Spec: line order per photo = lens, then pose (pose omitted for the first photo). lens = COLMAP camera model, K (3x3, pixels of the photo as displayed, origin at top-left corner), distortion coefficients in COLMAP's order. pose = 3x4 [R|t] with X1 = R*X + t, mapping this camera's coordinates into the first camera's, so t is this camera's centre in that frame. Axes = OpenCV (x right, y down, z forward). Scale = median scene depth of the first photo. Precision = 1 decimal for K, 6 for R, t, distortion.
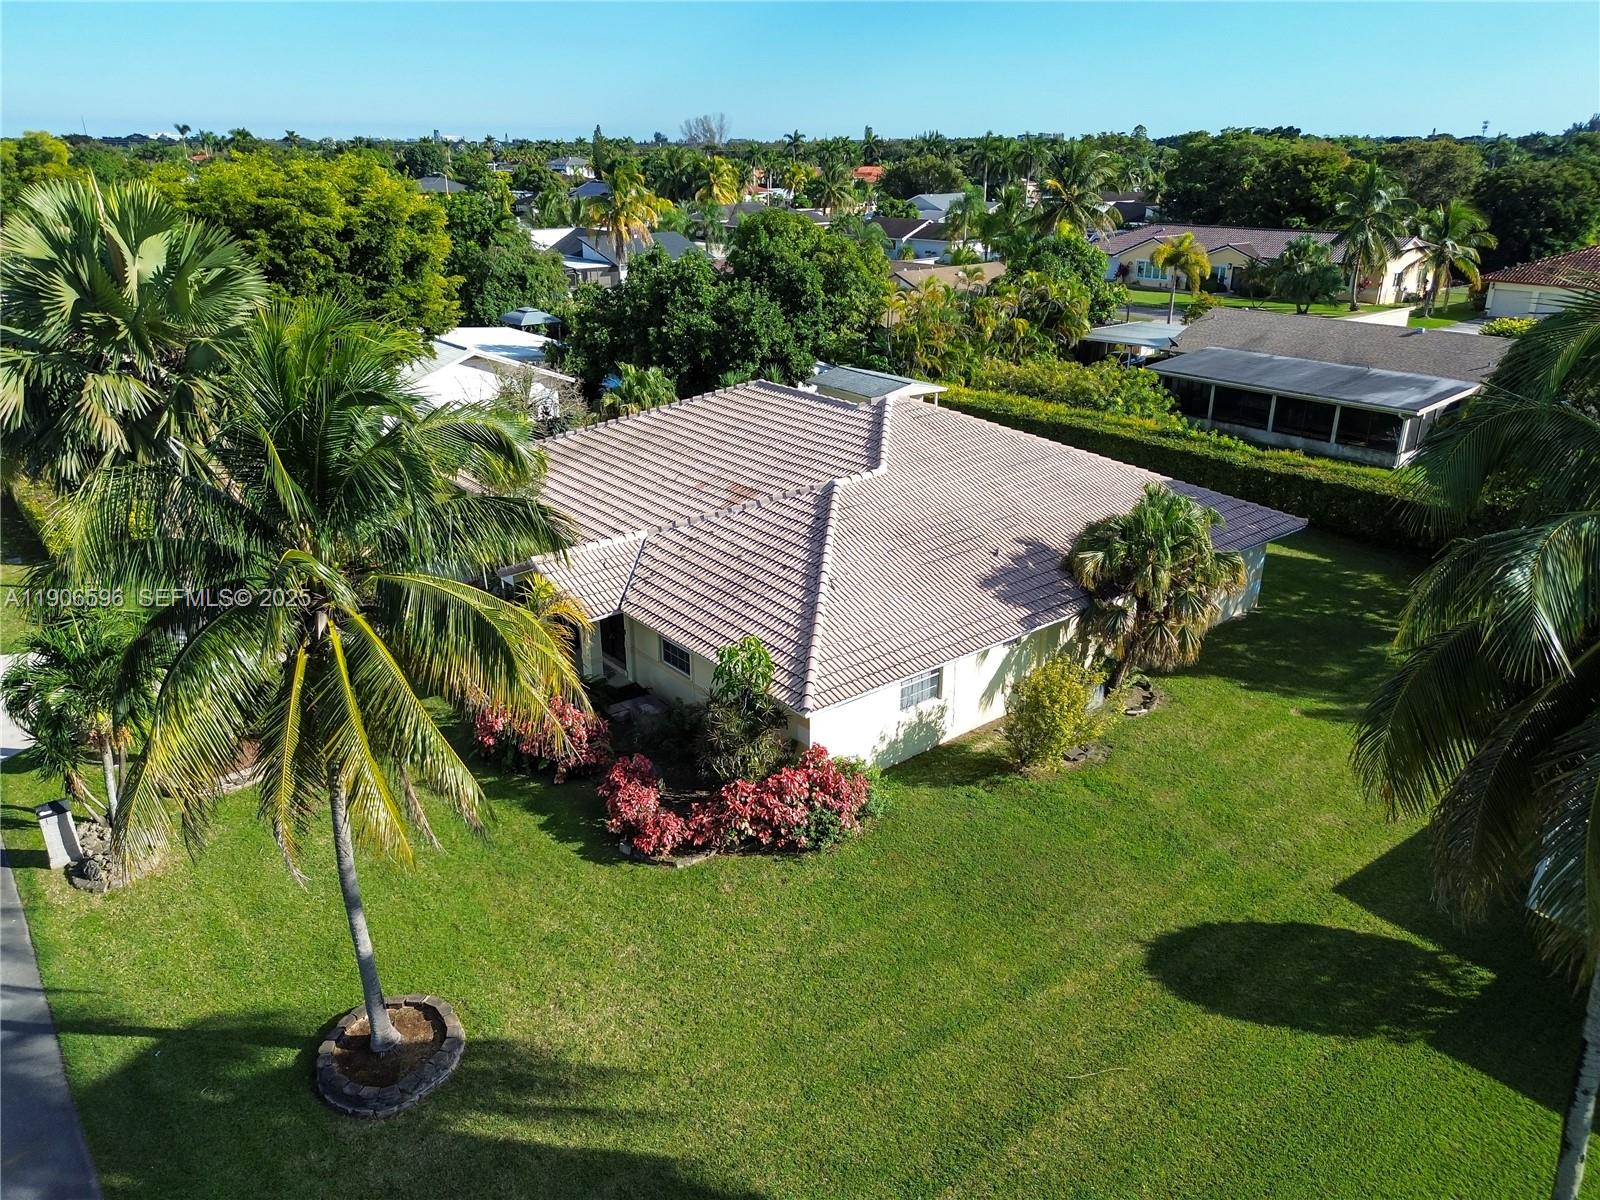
lens RADIAL K [[1133.7, 0, 801.2], [0, 1133.7, 597.2], [0, 0, 1]] dist [0.047927, -0.036952]
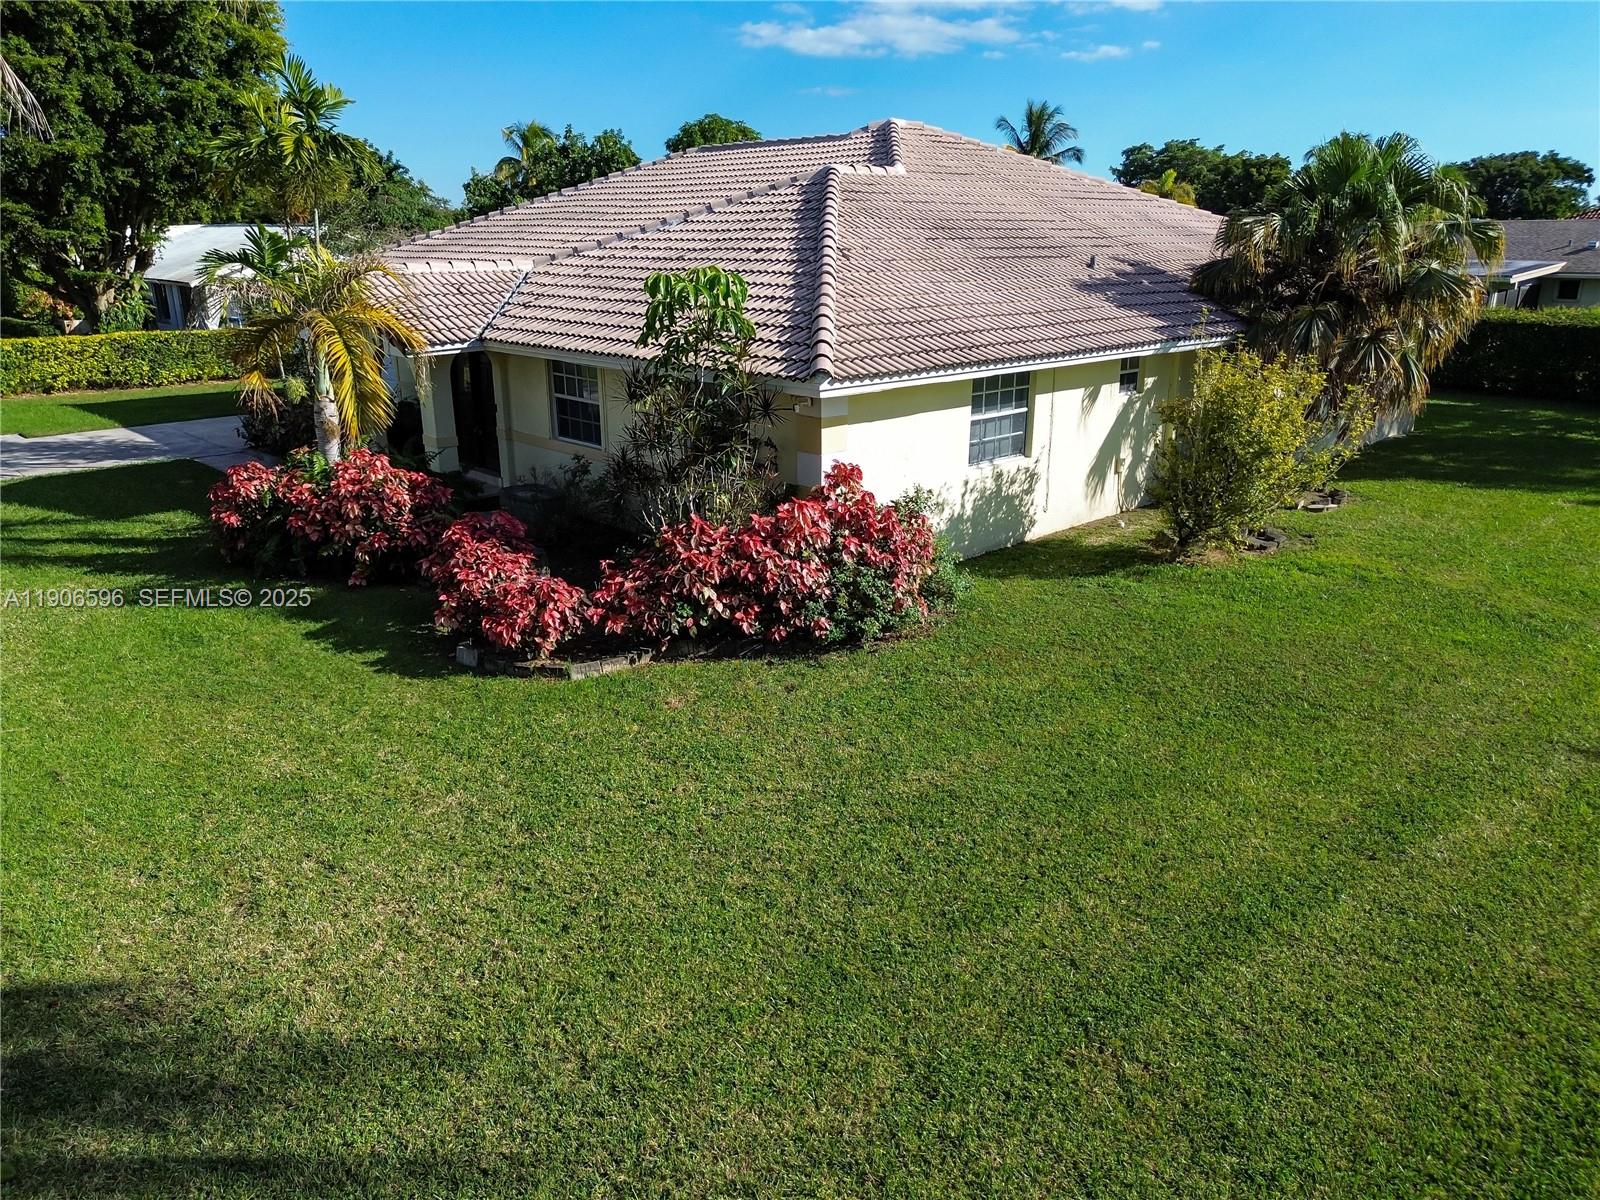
lens RADIAL K [[1133.7, 0, 802.9], [0, 1133.7, 604.7], [0, 0, 1]] dist [0.047927, -0.036952]
pose [[0.998022, -0.019789, 0.059671, -0.036509], [0.023727, 0.997536, -0.066015, 0.233773], [-0.058218, 0.067300, 0.996033, 0.486172]]
